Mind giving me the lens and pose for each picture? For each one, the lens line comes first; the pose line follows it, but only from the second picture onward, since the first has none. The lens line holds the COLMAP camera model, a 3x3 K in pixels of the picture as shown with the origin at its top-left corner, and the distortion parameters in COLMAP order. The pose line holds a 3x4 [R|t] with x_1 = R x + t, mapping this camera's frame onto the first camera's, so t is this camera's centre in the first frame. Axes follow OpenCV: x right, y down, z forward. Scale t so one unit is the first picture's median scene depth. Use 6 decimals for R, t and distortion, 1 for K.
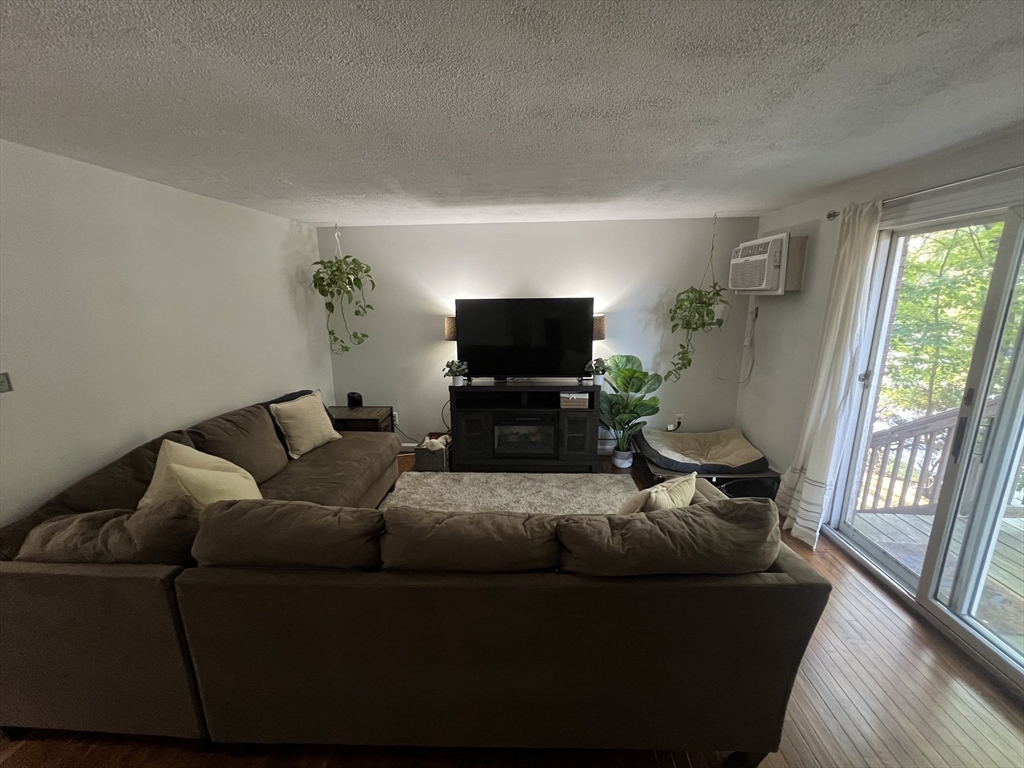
lens RADIAL K [[411.8, 0, 512.9], [0, 411.8, 387.2], [0, 0, 1]] dist [-0.000191, -0.000206]
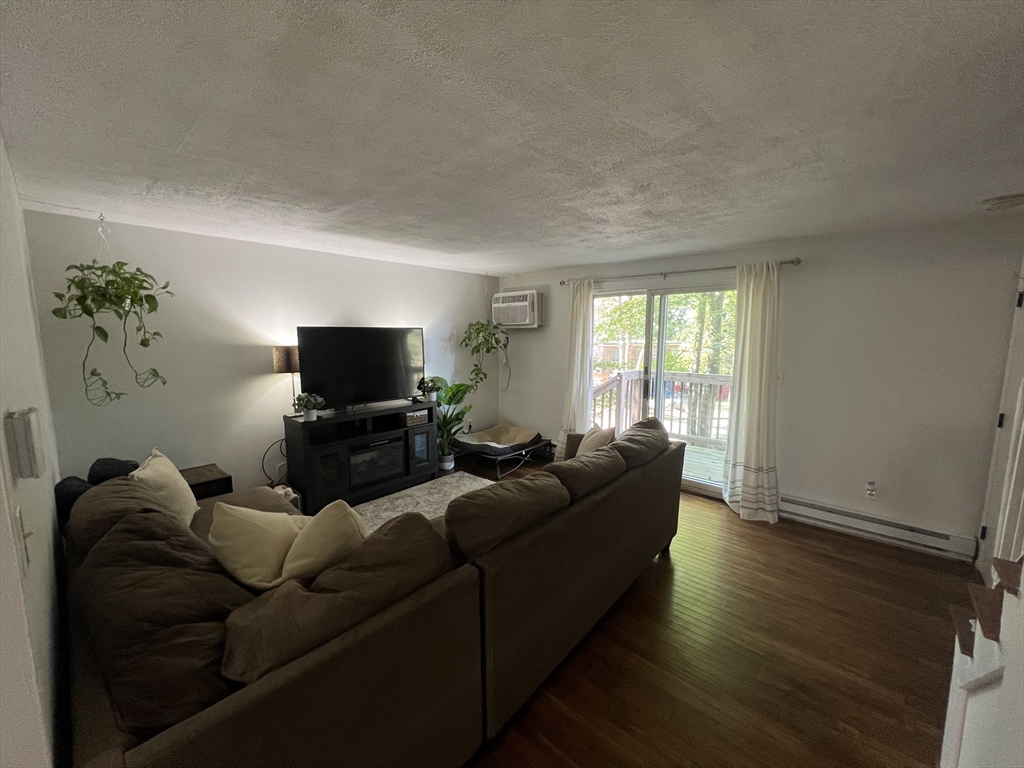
lens RADIAL K [[411.8, 0, 509.8], [0, 411.8, 383.8], [0, 0, 1]] dist [-0.000191, -0.000206]
pose [[0.626162, -0.083351, 0.775225, -0.557280], [0.170247, 0.984894, -0.031616, 0.020386], [-0.760879, 0.151776, 0.630893, 0.082937]]
